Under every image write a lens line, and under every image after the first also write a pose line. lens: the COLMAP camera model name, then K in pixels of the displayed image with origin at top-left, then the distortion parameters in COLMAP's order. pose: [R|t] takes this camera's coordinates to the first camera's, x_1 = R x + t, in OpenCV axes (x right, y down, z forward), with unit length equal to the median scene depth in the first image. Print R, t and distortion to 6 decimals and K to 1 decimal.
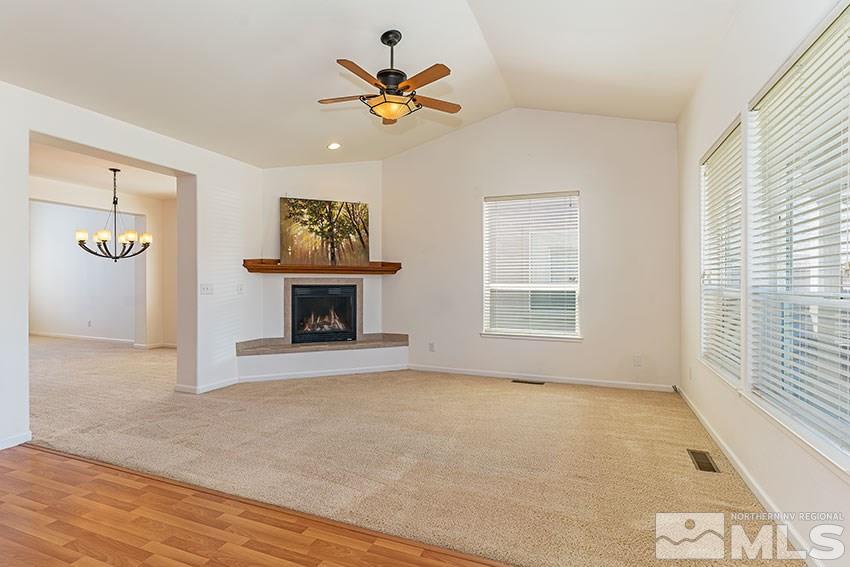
lens RADIAL K [[433.6, 0, 422.9], [0, 433.6, 283.9], [0, 0, 1]] dist [-0.000828, 0.000200]
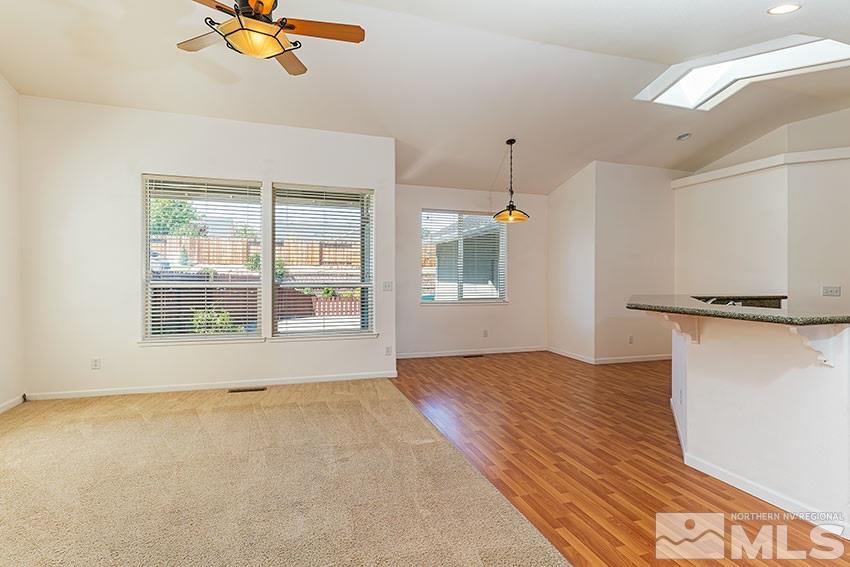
lens RADIAL K [[433.6, 0, 425.2], [0, 433.6, 280.0], [0, 0, 1]] dist [-0.000828, 0.000200]
pose [[-0.649258, -0.016383, 0.760391, -1.256115], [-0.008836, 0.999863, 0.013998, -0.036140], [-0.760517, 0.002370, -0.649314, 1.980525]]
